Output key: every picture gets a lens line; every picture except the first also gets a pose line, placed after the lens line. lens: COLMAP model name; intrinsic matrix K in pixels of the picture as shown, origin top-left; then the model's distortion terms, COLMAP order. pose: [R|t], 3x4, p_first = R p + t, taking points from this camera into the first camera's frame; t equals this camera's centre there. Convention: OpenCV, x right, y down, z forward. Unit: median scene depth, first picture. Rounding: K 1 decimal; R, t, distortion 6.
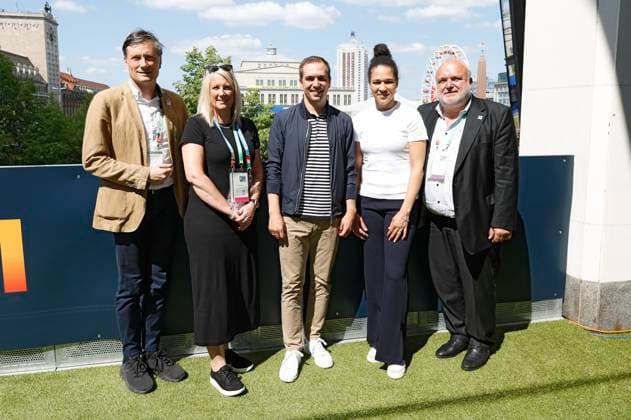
lens RADIAL K [[535.8, 0, 324.8], [0, 535.8, 176.5], [0, 0, 1]] dist [0.003894, 0.006480]
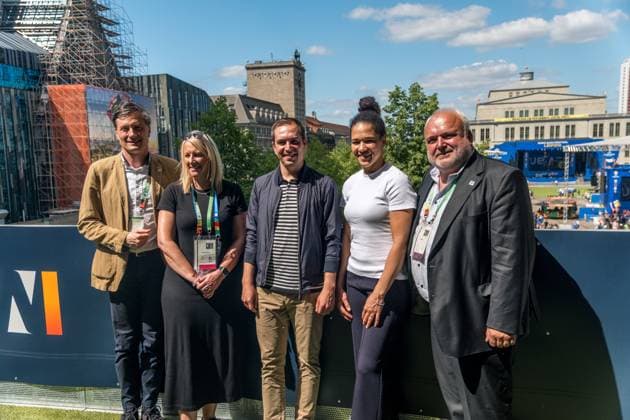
lens RADIAL K [[582.4, 0, 312.4], [0, 582.4, 209.9], [0, 0, 1]] dist [0.137198, -0.009854]
pose [[0.876071, 0.024754, -0.481545, 0.500846], [-0.031122, 0.999502, -0.005240, -0.059104], [0.481176, 0.019577, 0.876405, 0.132211]]
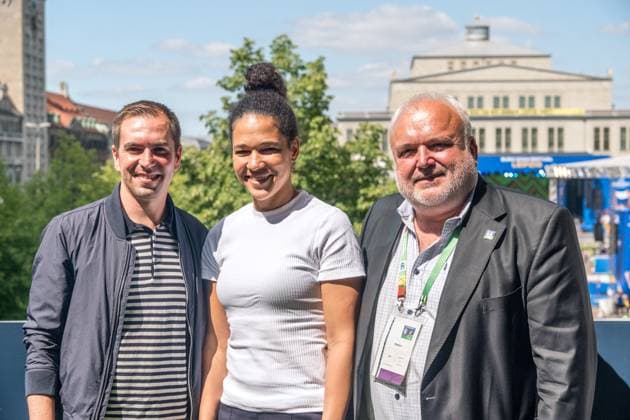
lens RADIAL K [[1213.5, 0, 315.0], [0, 1213.5, 210.0], [0, 0, 1]] dist [0.005652, -0.054398]
pose [[0.960598, 0.002659, -0.277928, 0.411285], [-0.024684, 0.996819, -0.075775, -0.054070], [0.276843, 0.079650, 0.957608, 0.047653]]
